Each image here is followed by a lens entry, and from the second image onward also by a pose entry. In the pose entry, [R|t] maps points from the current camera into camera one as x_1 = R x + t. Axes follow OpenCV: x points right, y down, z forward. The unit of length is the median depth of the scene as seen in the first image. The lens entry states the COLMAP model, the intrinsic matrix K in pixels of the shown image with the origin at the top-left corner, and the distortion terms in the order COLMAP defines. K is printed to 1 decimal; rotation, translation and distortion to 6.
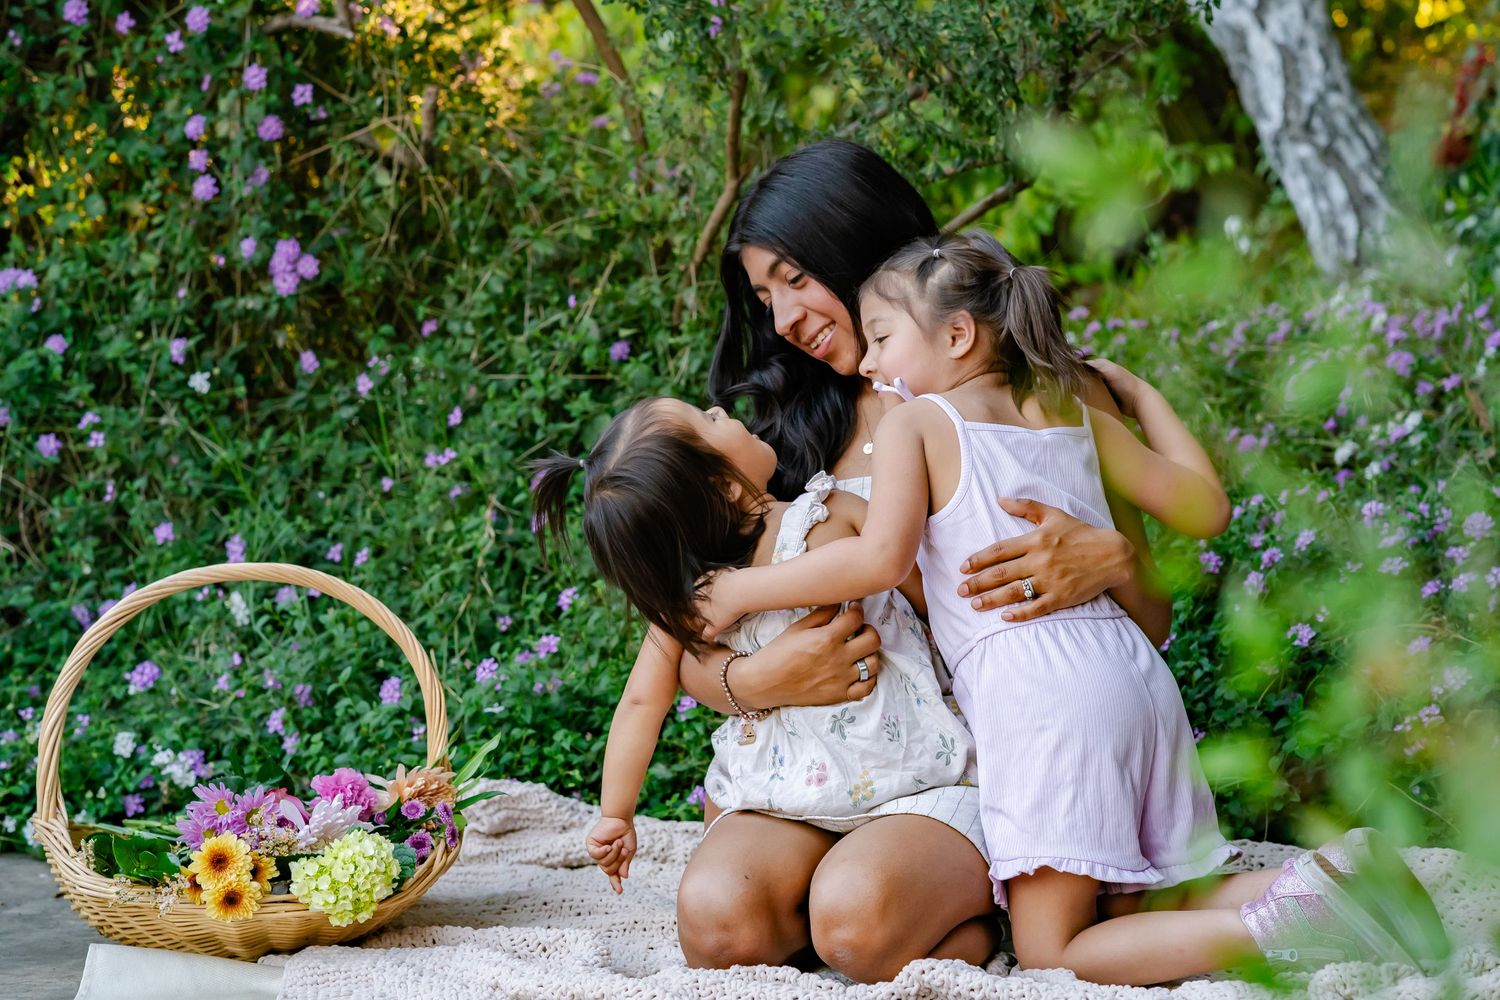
lens RADIAL K [[3968.5, 0, 719.0], [0, 3968.5, 510.9], [0, 0, 1]] dist [0.638002, -1.548376]
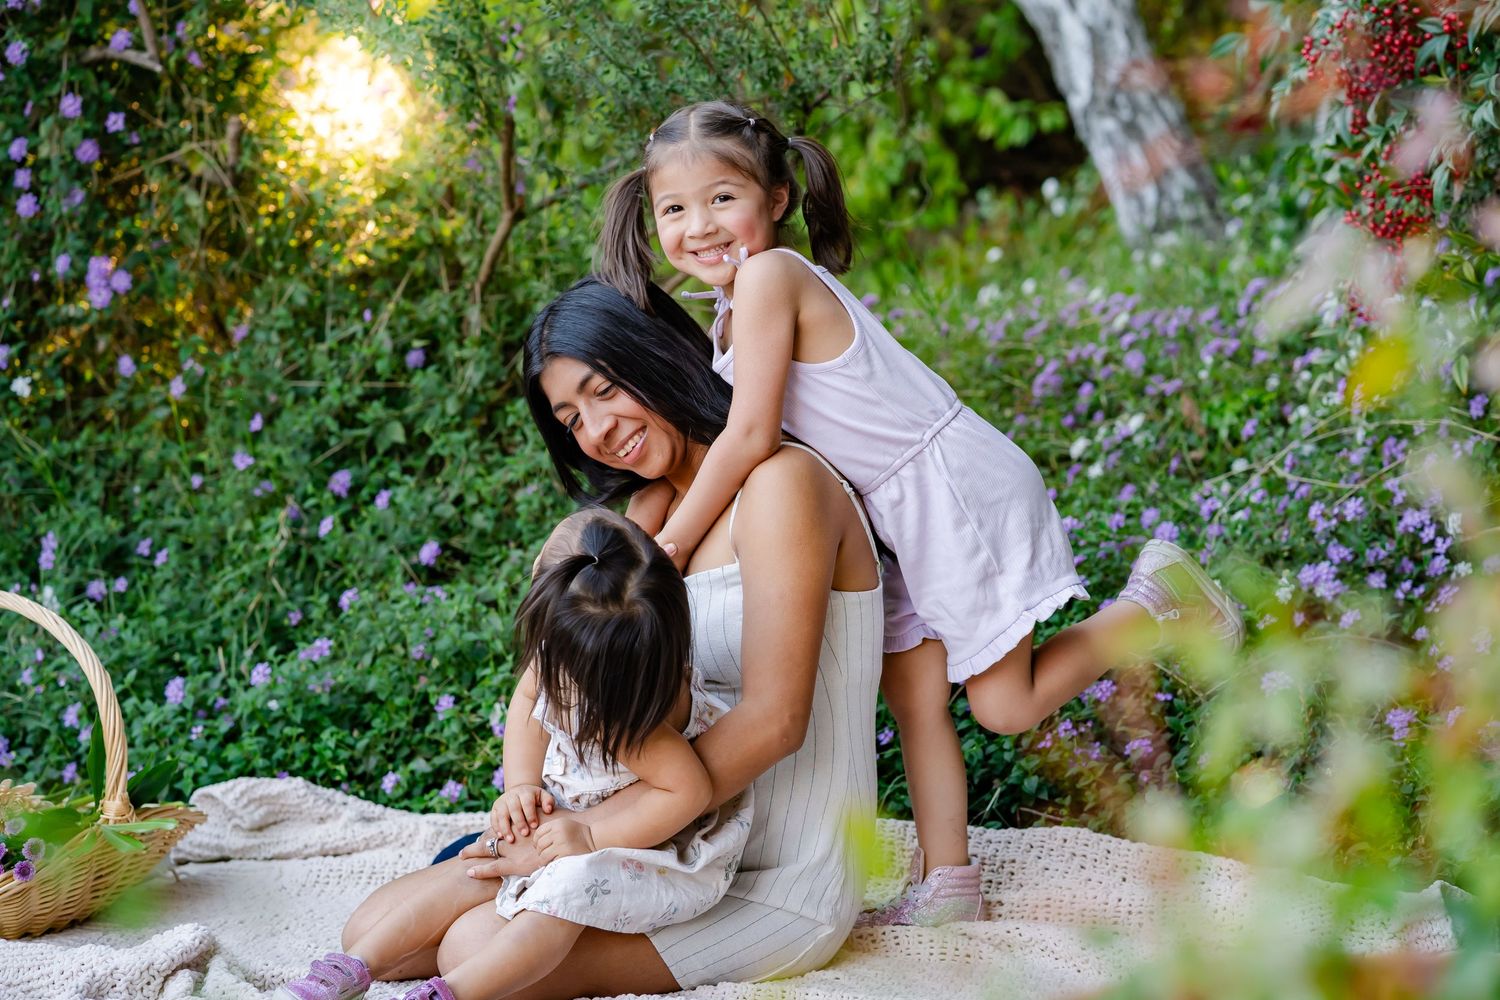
lens RADIAL K [[3703.3, 0, 750.0], [0, 3703.3, 500.0], [0, 0, 1]] dist [0.683262, -2.901582]
pose [[0.999915, 0.003693, 0.012529, 0.055161], [-0.004189, 0.999197, 0.039851, -0.043280], [-0.012372, -0.039900, 0.999127, -0.025761]]
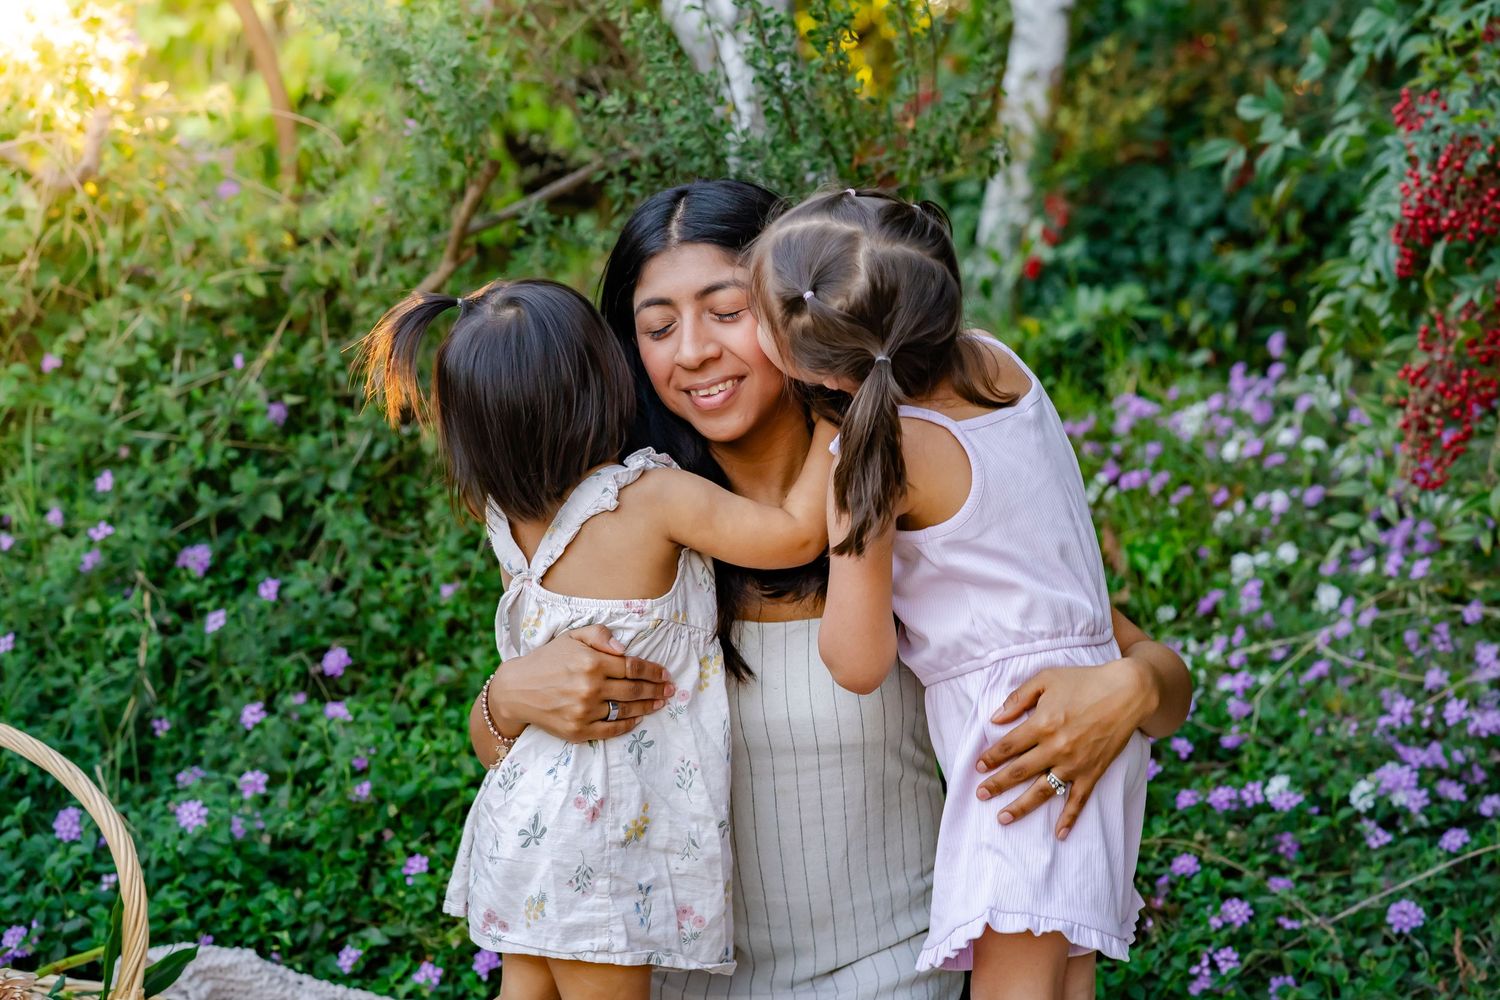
lens RADIAL K [[3703.3, 0, 750.0], [0, 3703.3, 500.0], [0, 0, 1]] dist [0.683262, -2.901582]
pose [[0.963882, 0.088738, 0.251110, -0.136888], [-0.101652, 0.994059, 0.038906, -0.066408], [-0.246166, -0.063026, 0.967176, 0.135074]]
